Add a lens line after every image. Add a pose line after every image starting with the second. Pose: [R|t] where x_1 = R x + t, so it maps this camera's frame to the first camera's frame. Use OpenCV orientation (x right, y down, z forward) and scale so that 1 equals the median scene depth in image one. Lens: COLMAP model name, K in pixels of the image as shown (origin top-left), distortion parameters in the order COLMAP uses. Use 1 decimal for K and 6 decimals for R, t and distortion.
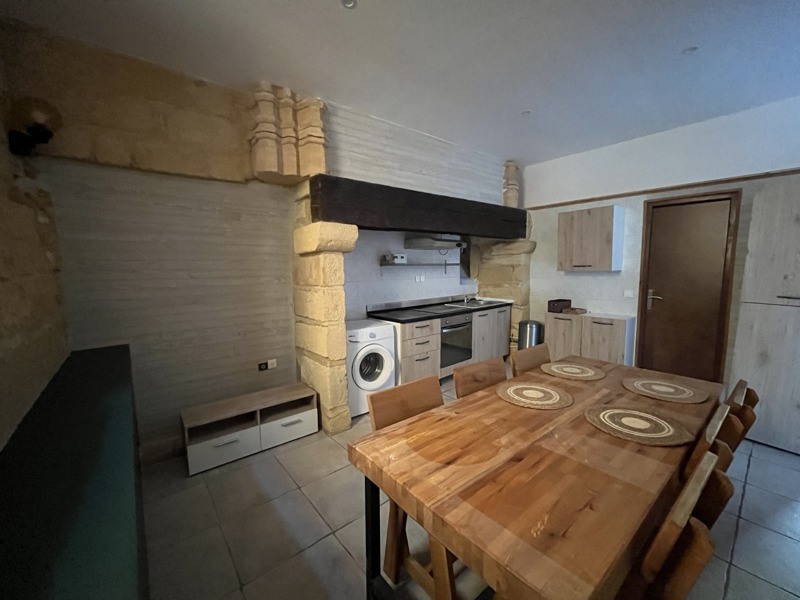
lens RADIAL K [[326.3, 0, 399.3], [0, 326.3, 301.4], [0, 0, 1]] dist [-0.001819, -0.000542]
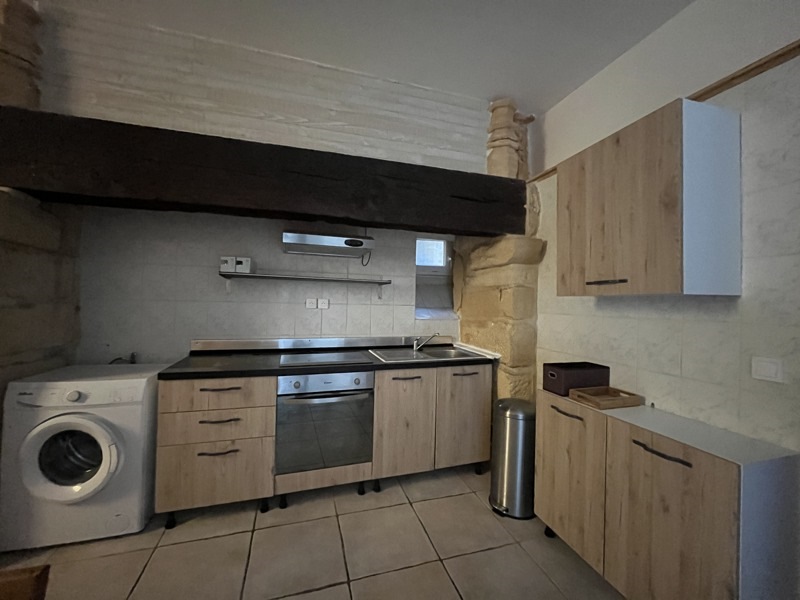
lens RADIAL K [[326.3, 0, 399.2], [0, 326.3, 299.2], [0, 0, 1]] dist [-0.001819, -0.000542]
pose [[0.922844, 0.032803, -0.383776, 0.409996], [-0.075749, 0.992366, -0.097328, -0.028619], [0.377653, 0.118889, 0.918283, 0.473643]]
